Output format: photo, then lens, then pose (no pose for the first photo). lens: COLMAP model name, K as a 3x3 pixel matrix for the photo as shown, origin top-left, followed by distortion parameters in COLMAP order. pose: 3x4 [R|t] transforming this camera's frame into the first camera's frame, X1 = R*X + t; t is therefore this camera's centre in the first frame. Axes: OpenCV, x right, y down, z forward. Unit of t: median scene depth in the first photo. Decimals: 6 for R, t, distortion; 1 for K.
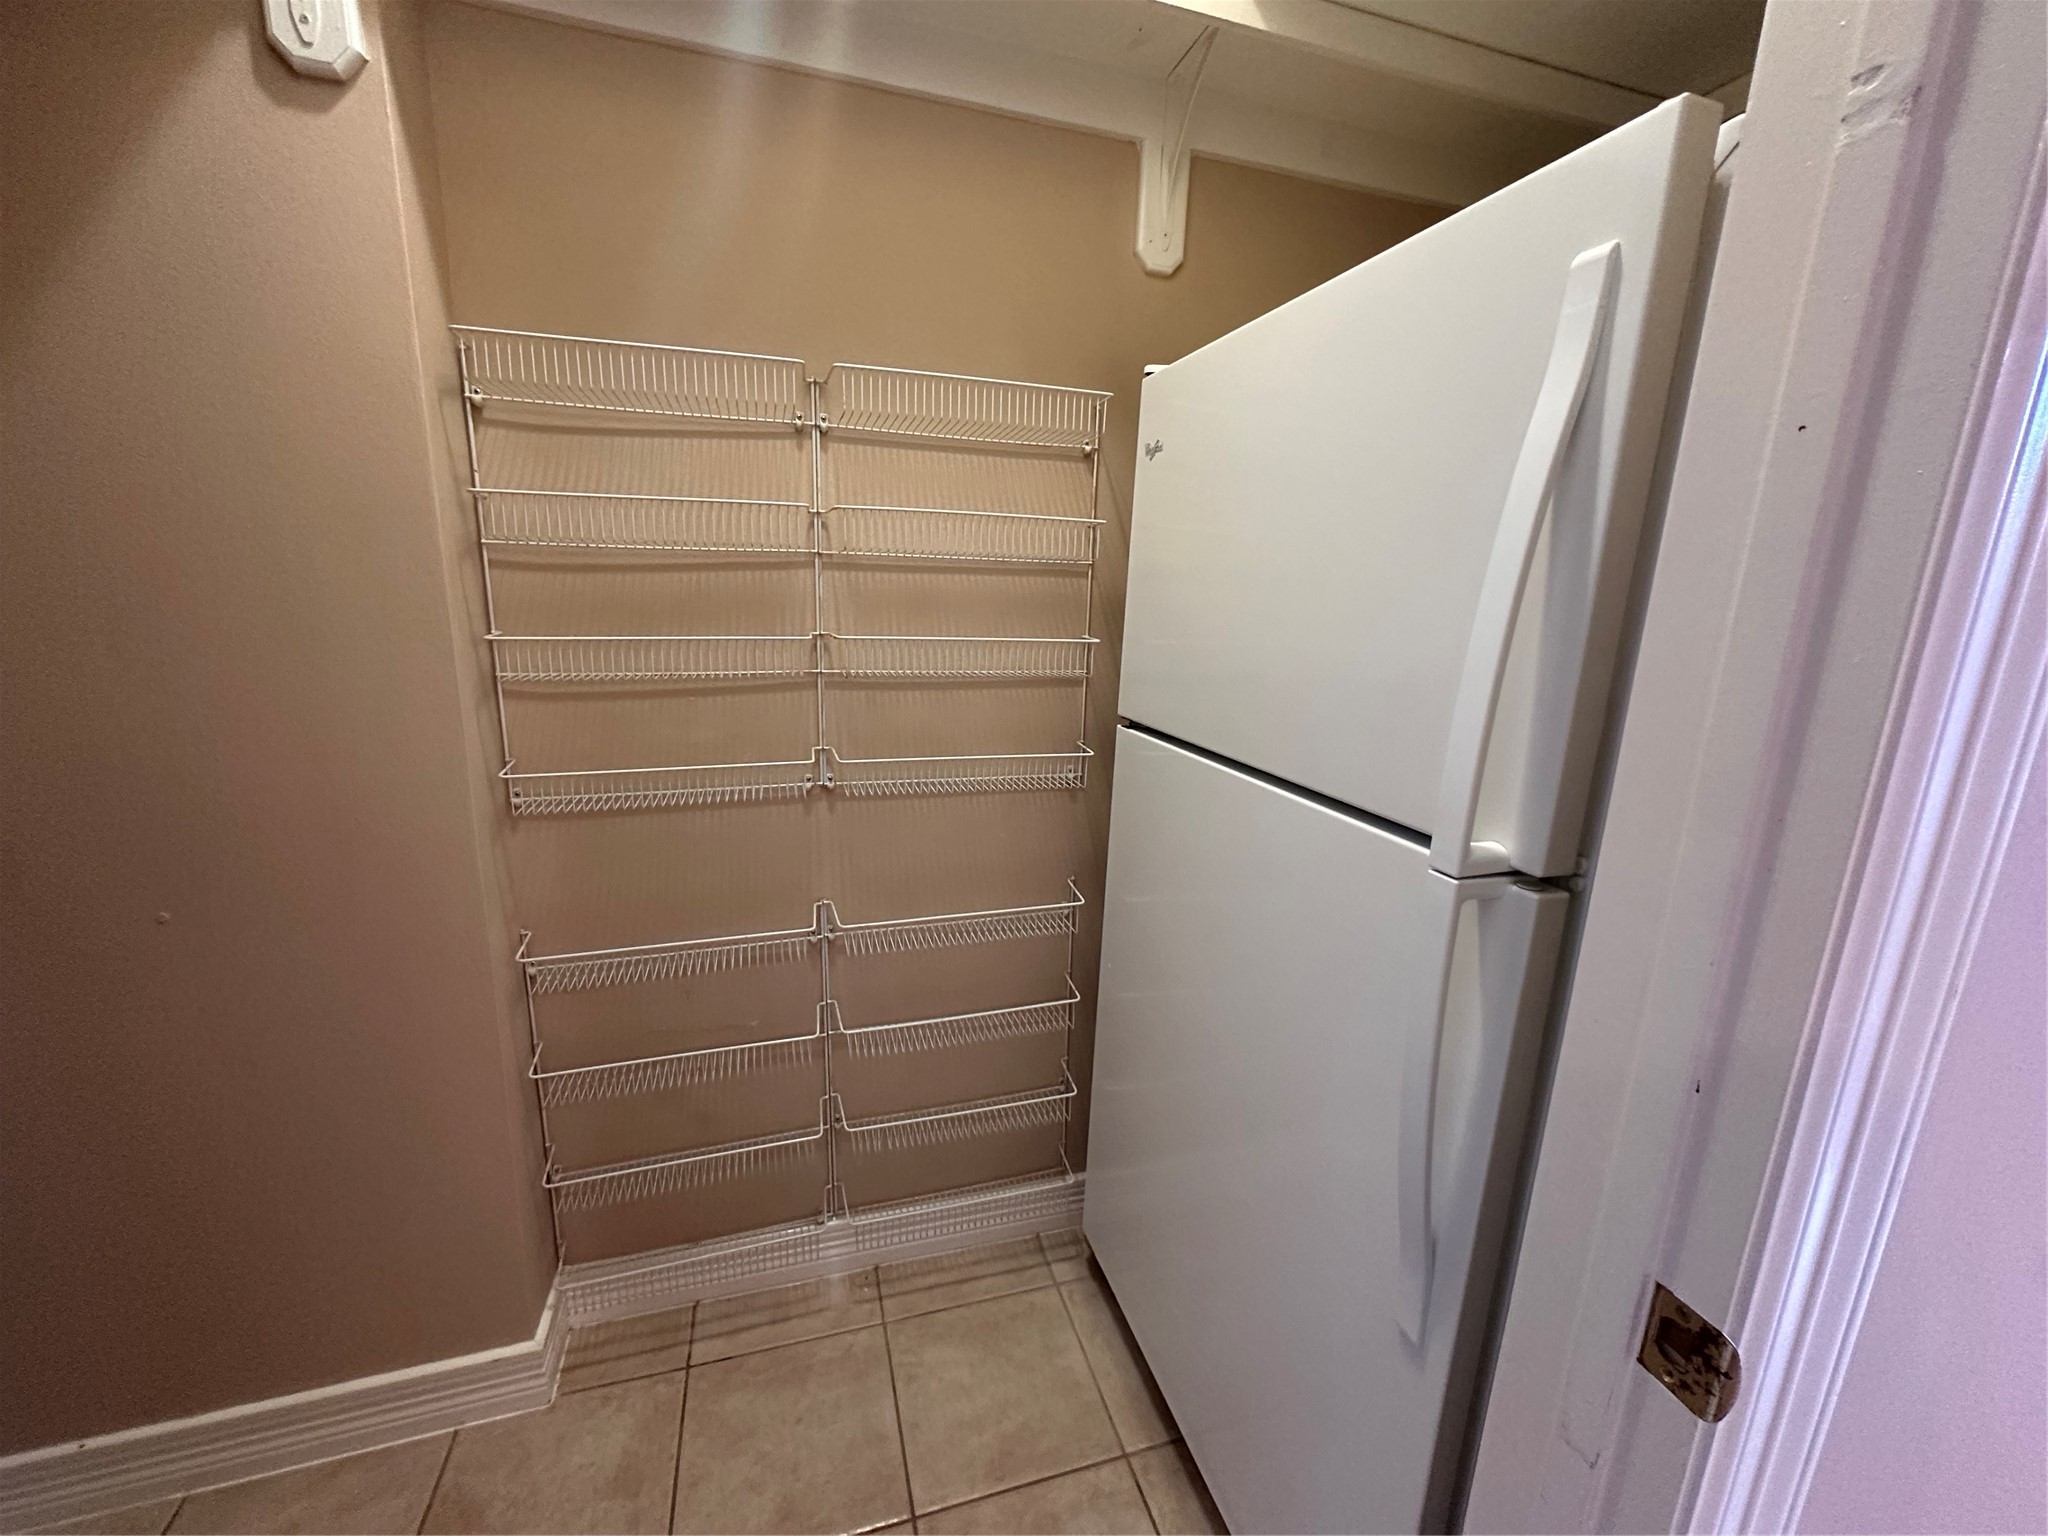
lens RADIAL K [[823.8, 0, 1017.8], [0, 823.8, 781.6], [0, 0, 1]] dist [0.007461, -0.000680]
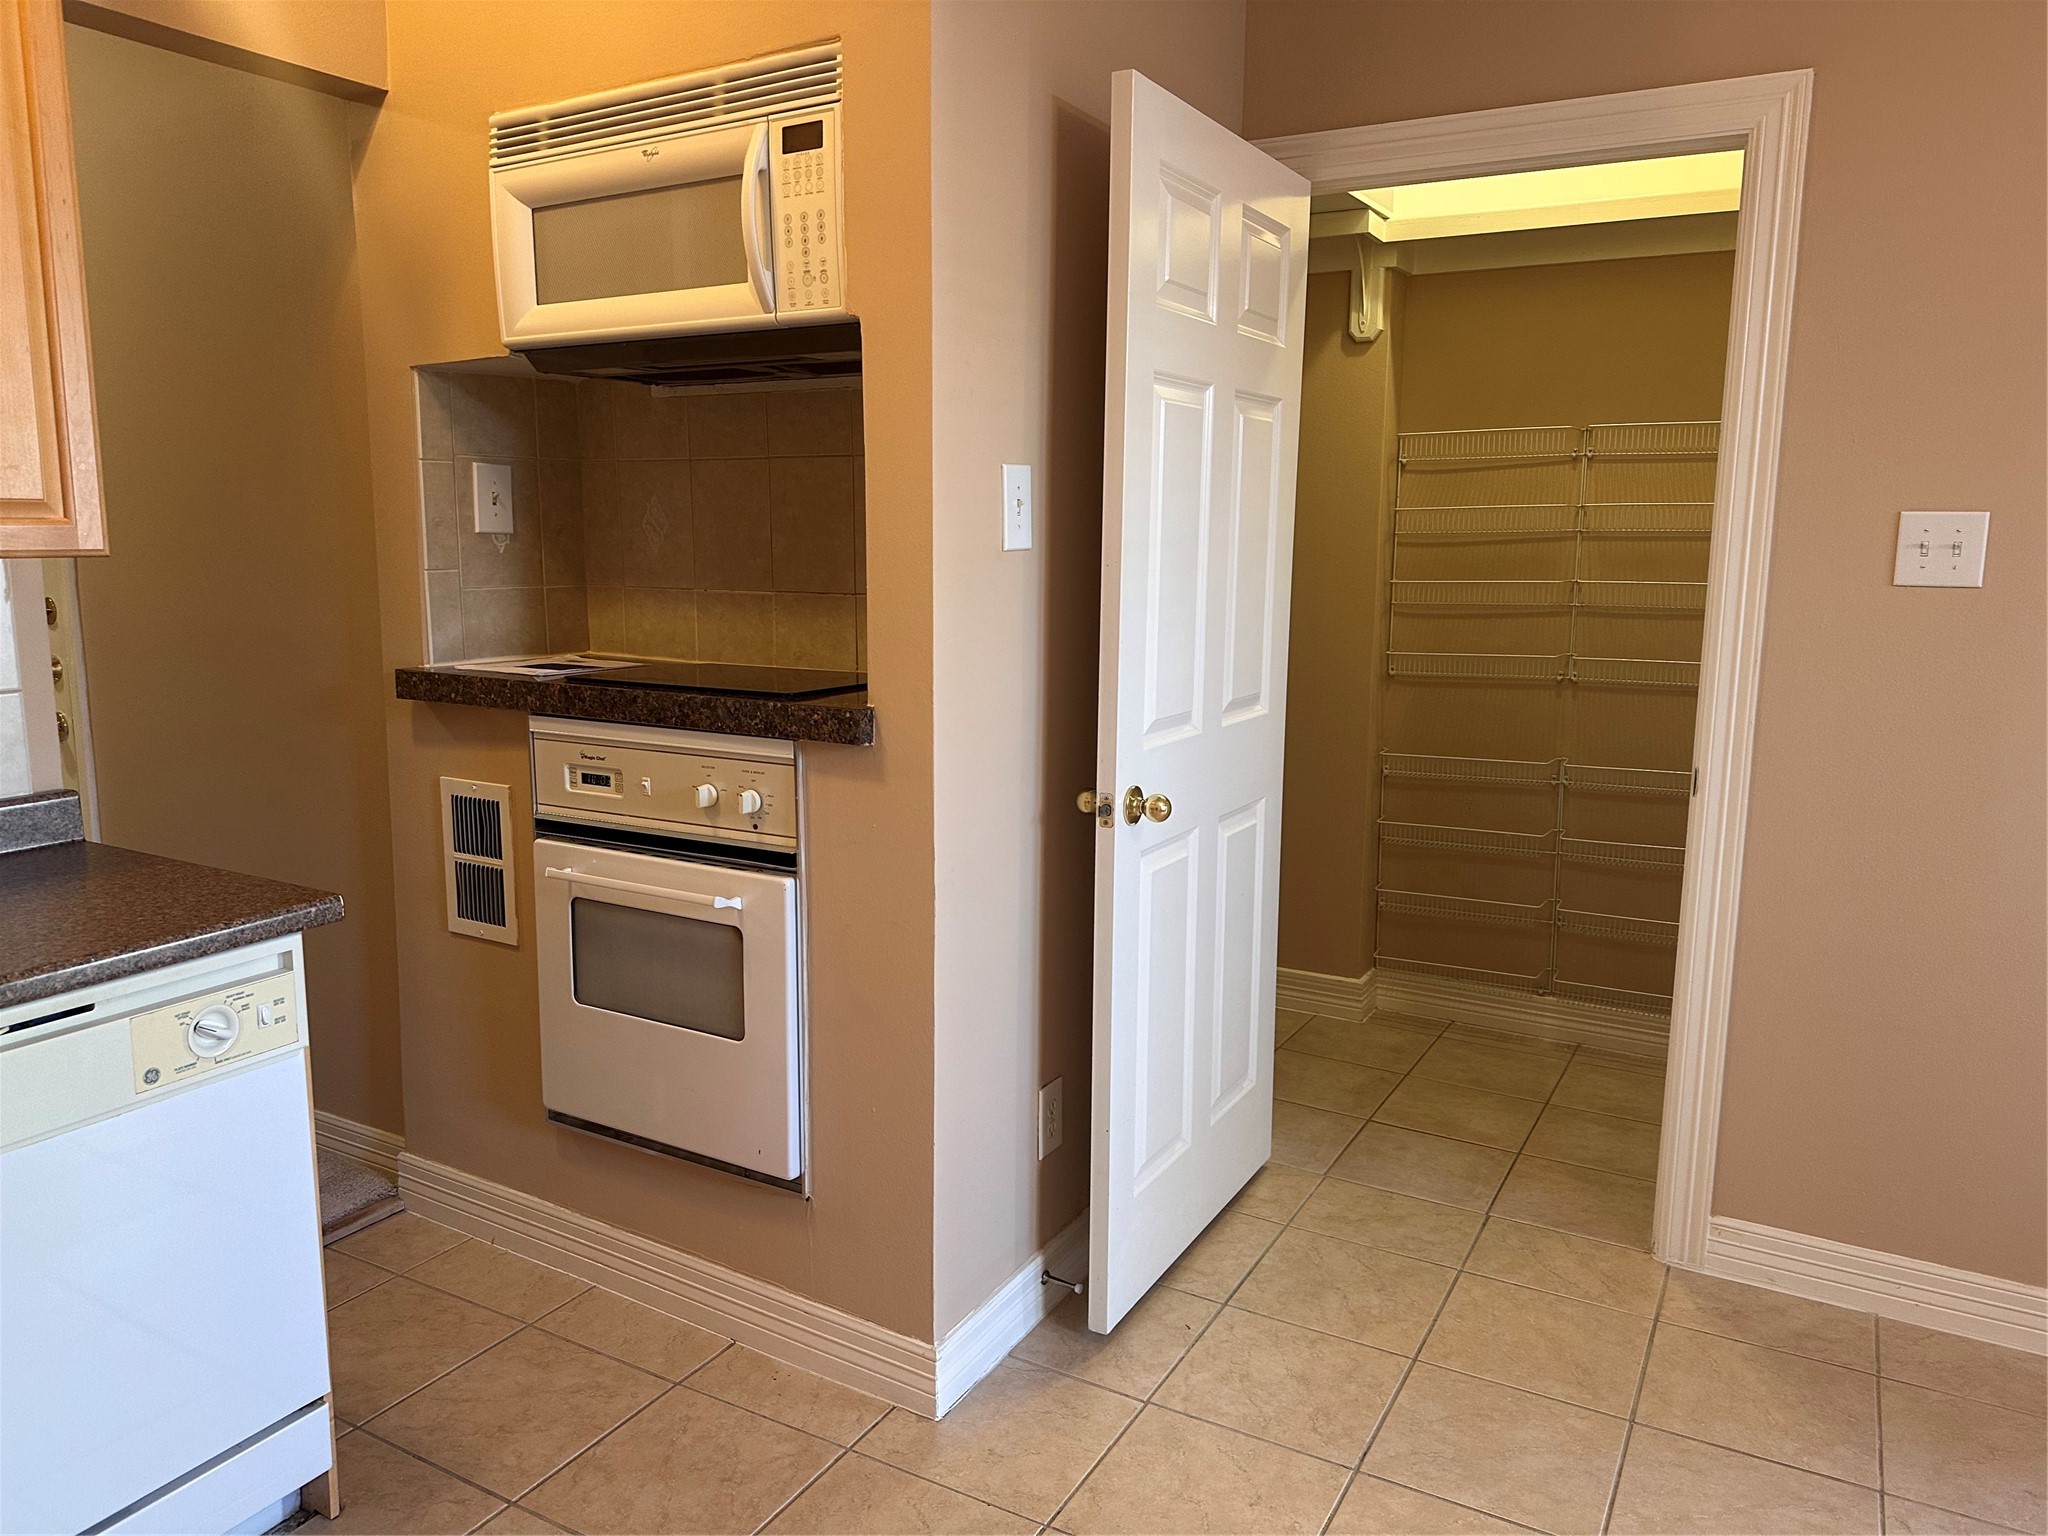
lens RADIAL K [[1460.1, 0, 1013.2], [0, 1460.1, 735.9], [0, 0, 1]] dist [0.065787, -0.064097]
pose [[0.689194, 0.077280, -0.720444, 1.157727], [-0.148278, 0.988296, -0.035835, 0.405063], [0.709242, 0.131524, 0.692587, -1.812691]]
